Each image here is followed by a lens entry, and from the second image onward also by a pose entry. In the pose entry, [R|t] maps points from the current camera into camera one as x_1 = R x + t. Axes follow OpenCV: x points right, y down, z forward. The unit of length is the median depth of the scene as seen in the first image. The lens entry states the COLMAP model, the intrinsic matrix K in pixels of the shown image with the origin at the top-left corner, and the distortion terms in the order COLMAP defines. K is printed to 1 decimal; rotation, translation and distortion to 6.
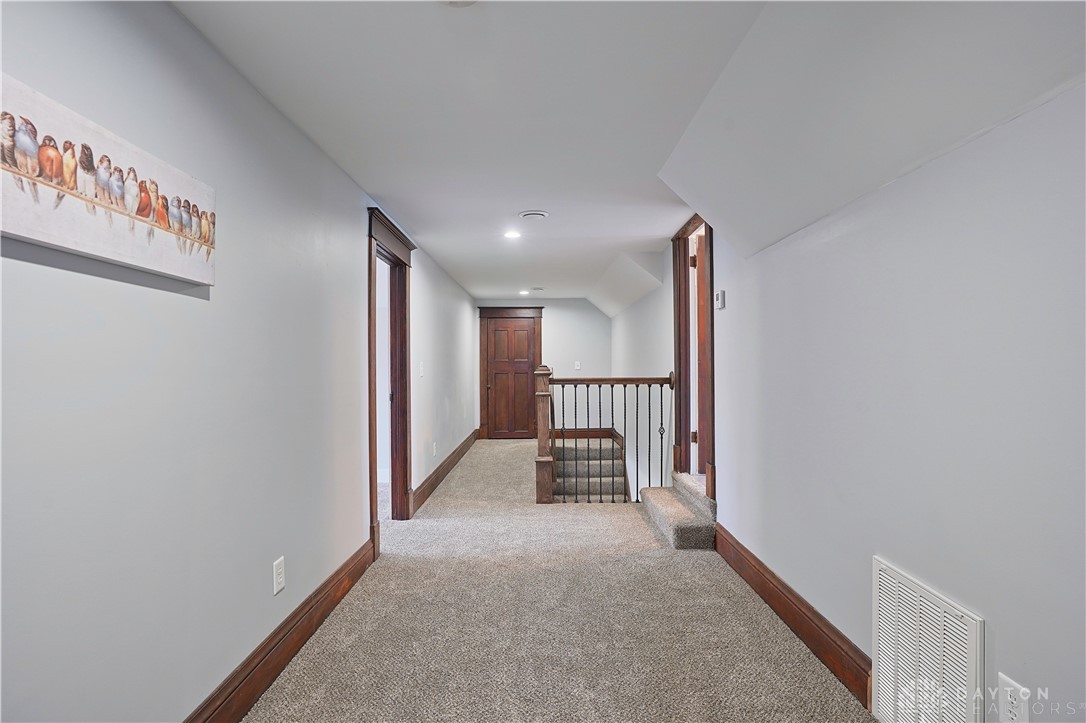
lens RADIAL K [[553.6, 0, 543.0], [0, 553.6, 361.5], [0, 0, 1]] dist [-0.000188, -0.000017]
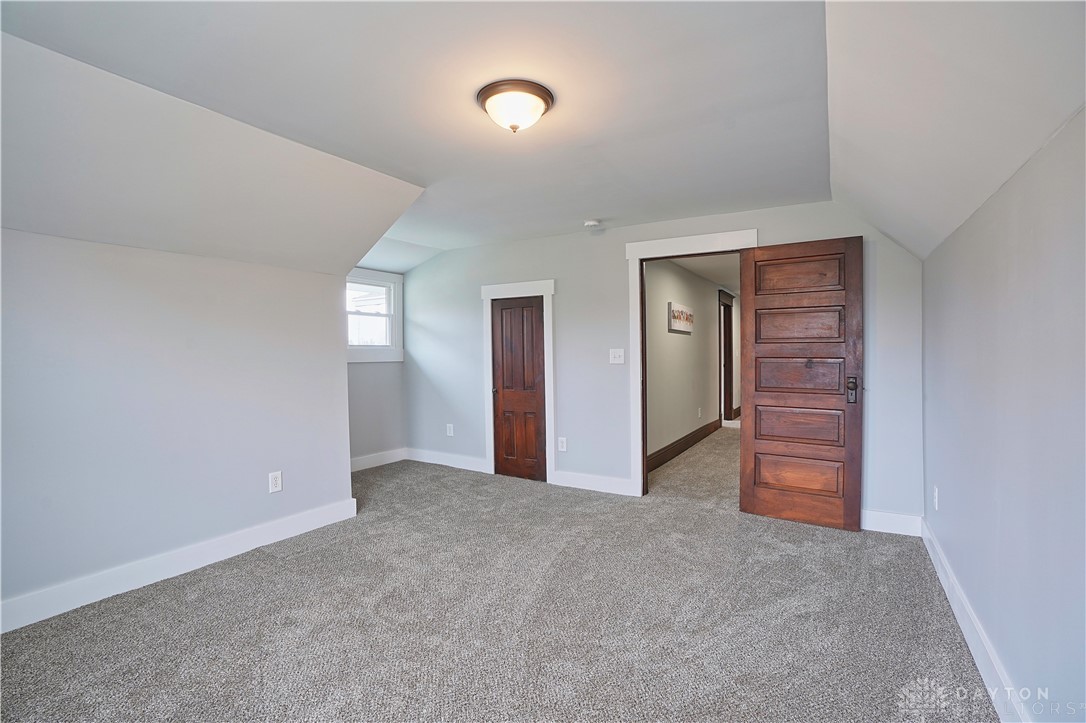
lens RADIAL K [[503.6, 0, 543.0], [0, 503.6, 361.5], [0, 0, 1]] dist [-0.077067, 0.035339]
pose [[0.850707, 0.009615, -0.525553, 0.148511], [0.006491, 0.999564, 0.028794, -0.012430], [0.525601, -0.027907, 0.850274, -0.995572]]
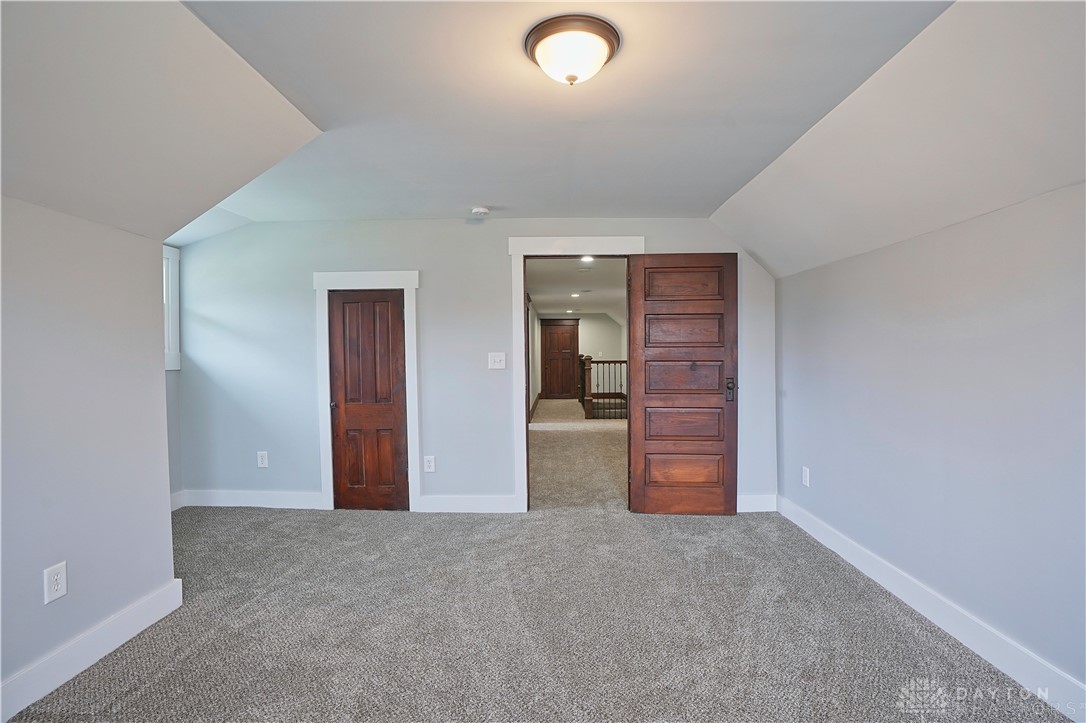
lens RADIAL K [[519.4, 0, 543.0], [0, 519.4, 361.5], [0, 0, 1]] dist [-0.070687, 0.032509]
pose [[0.999553, -0.001629, -0.029845, -0.113046], [0.002306, 0.999740, 0.022678, -0.012669], [0.029801, -0.022737, 0.999297, -0.998632]]
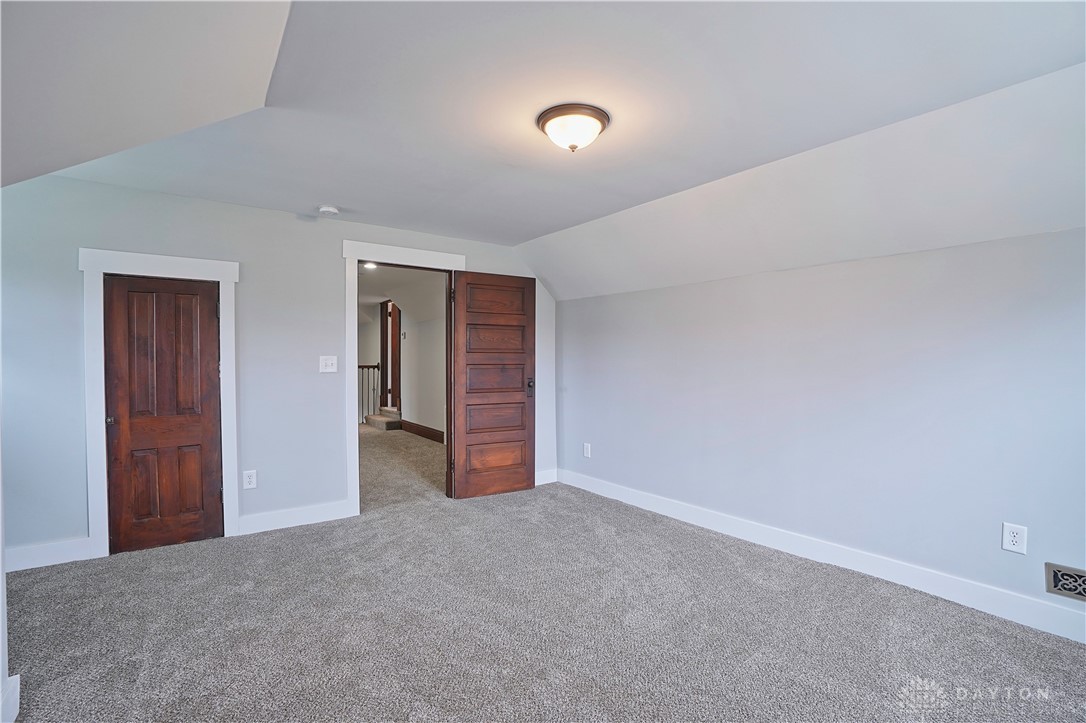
lens RADIAL K [[503.6, 0, 543.0], [0, 503.6, 361.5], [0, 0, 1]] dist [-0.077067, 0.035339]
pose [[0.812621, 0.002010, 0.582789, -0.395520], [-0.008922, 0.999920, 0.008992, -0.009381], [-0.582724, -0.012507, 0.812574, -0.995656]]
